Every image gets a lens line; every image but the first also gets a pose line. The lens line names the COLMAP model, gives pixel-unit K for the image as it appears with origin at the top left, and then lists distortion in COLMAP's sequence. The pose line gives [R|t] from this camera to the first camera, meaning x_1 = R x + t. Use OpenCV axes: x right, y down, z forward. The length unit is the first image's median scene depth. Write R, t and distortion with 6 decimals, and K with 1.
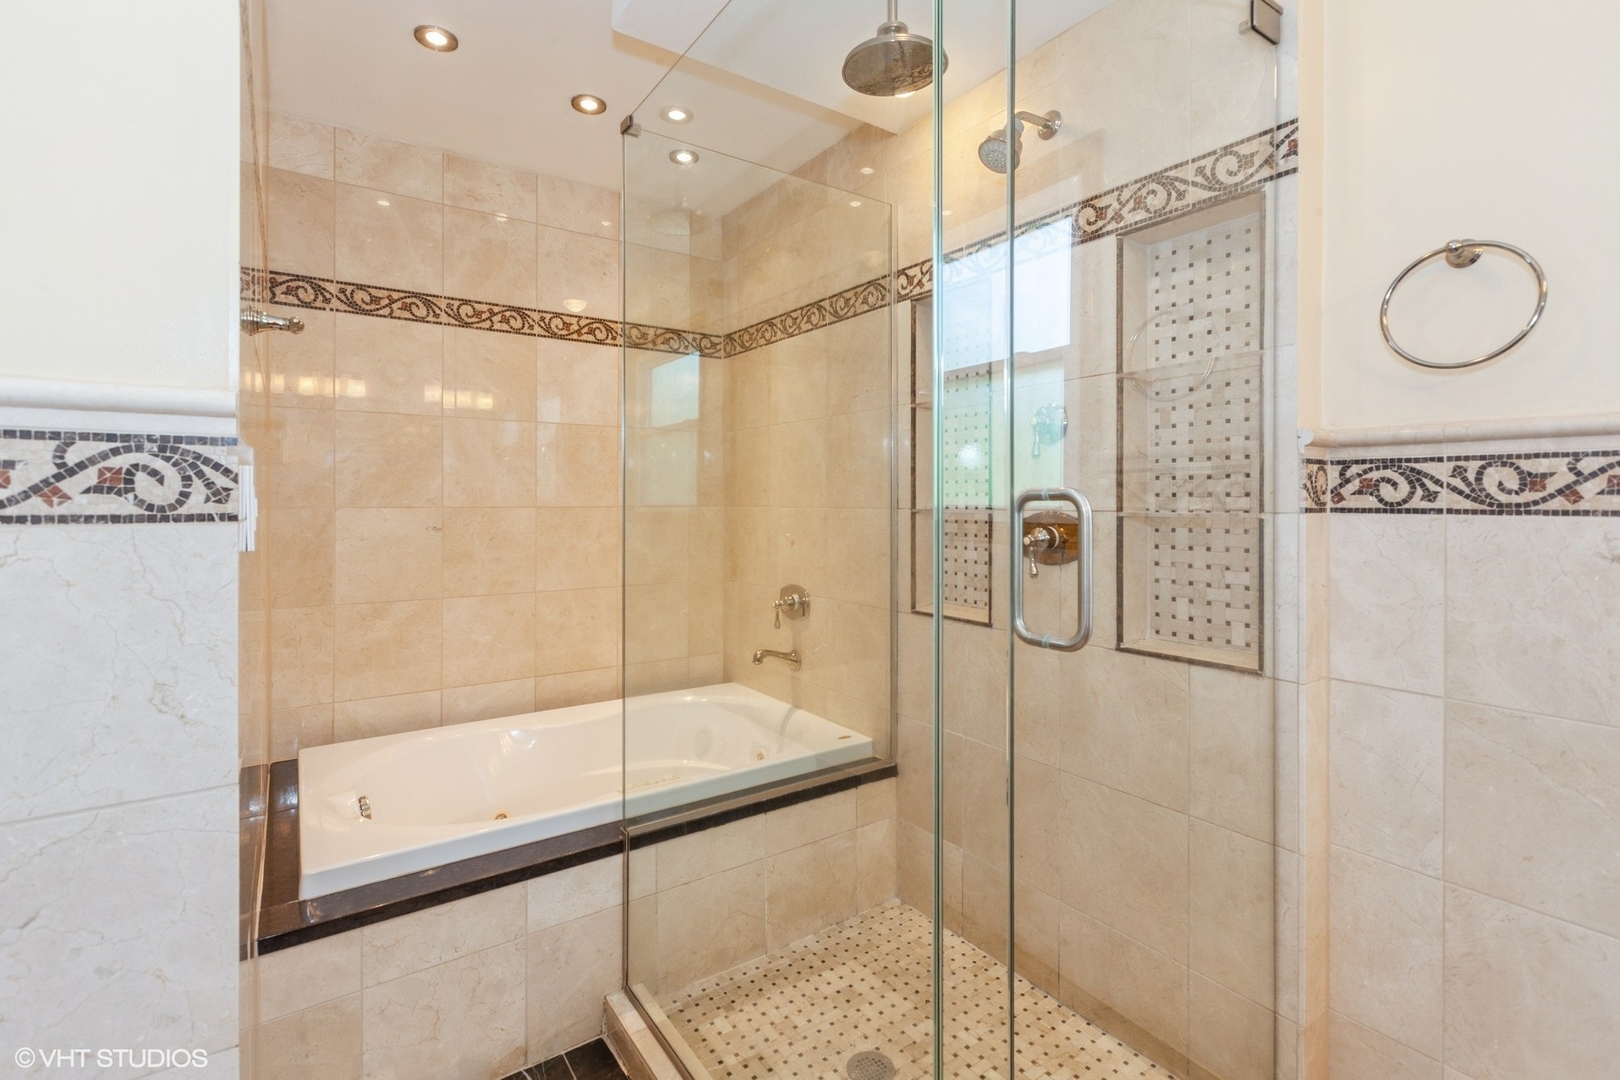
lens RADIAL K [[742.8, 0, 807.9], [0, 742.8, 501.6], [0, 0, 1]] dist [0.004480, 0.001001]
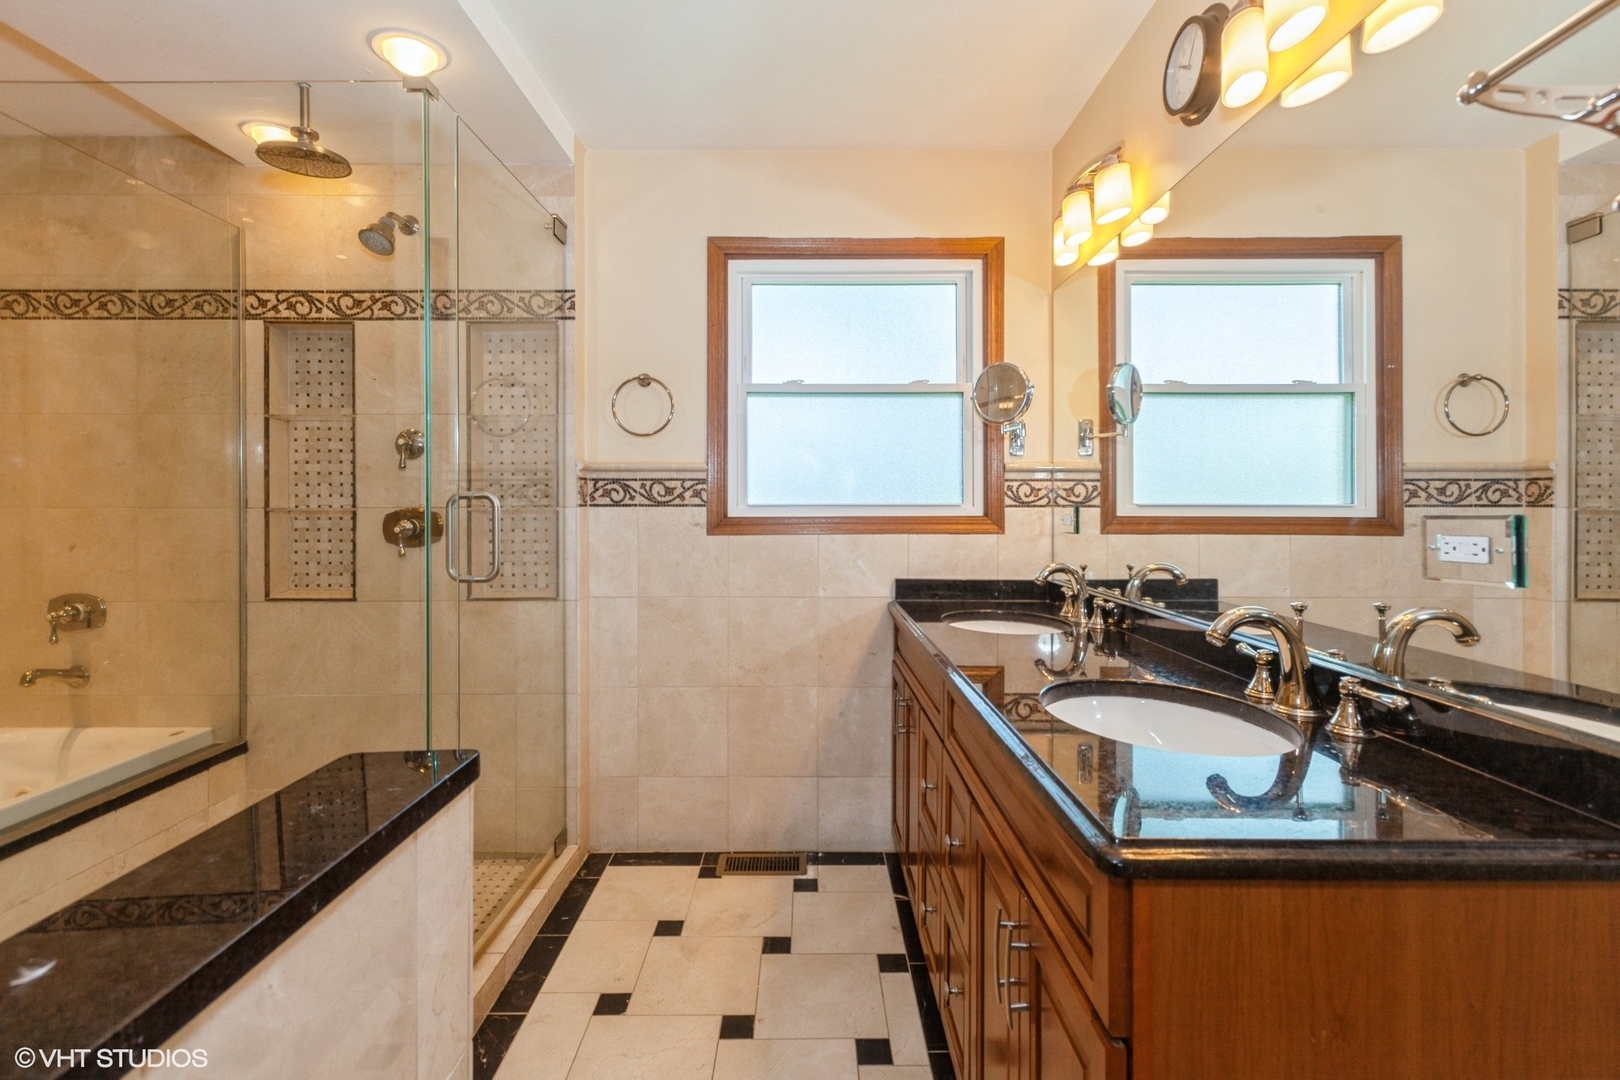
lens RADIAL K [[742.8, 0, 814.8], [0, 742.8, 504.8], [0, 0, 1]] dist [0.004480, 0.001001]
pose [[0.566712, -0.004030, 0.823906, -0.422839], [0.002346, 0.999992, 0.003278, 0.004573], [-0.823912, 0.000076, 0.566717, -0.425091]]
